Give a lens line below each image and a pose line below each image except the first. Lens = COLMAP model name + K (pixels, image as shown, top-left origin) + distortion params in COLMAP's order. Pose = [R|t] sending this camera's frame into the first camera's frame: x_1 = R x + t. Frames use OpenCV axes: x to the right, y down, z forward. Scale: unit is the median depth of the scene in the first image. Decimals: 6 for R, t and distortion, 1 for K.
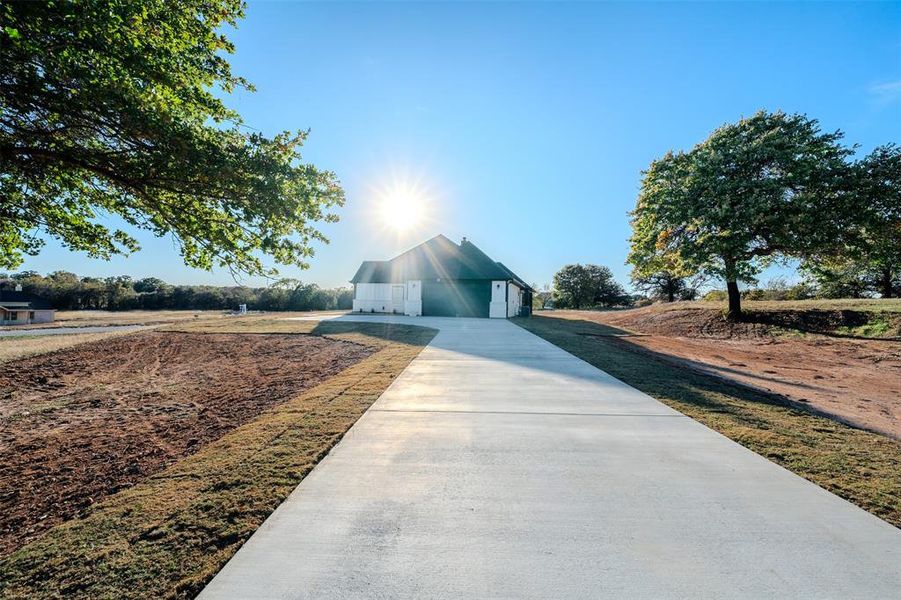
lens RADIAL K [[364.9, 0, 450.5], [0, 364.9, 300.0], [0, 0, 1]] dist [-0.009282, -0.000261]
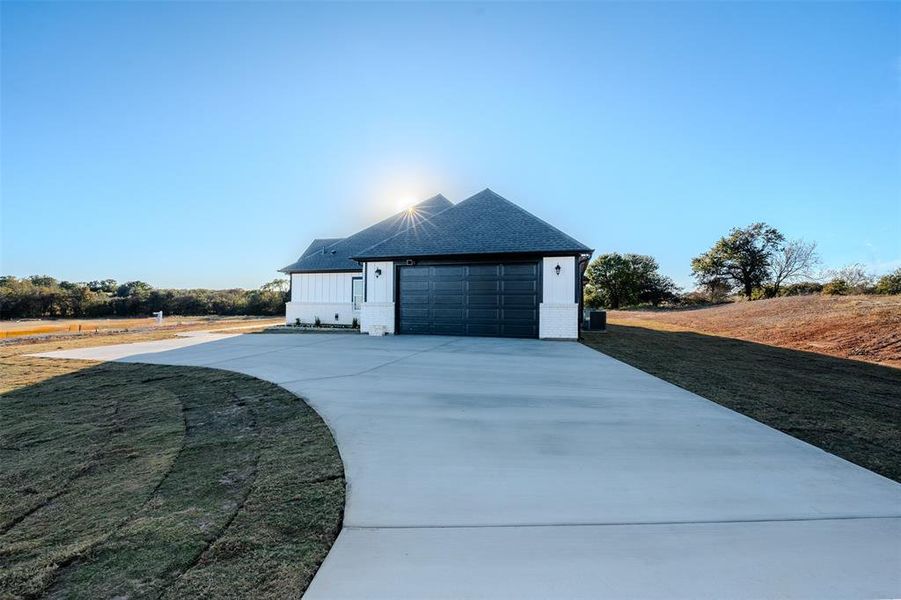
lens RADIAL K [[364.9, 0, 450.5], [0, 364.9, 300.0], [0, 0, 1]] dist [-0.009282, -0.000261]
pose [[0.999208, -0.016748, -0.036106, 0.006111], [0.016750, 0.999860, -0.000260, -0.000573], [0.036105, -0.000345, 0.999348, 0.227854]]
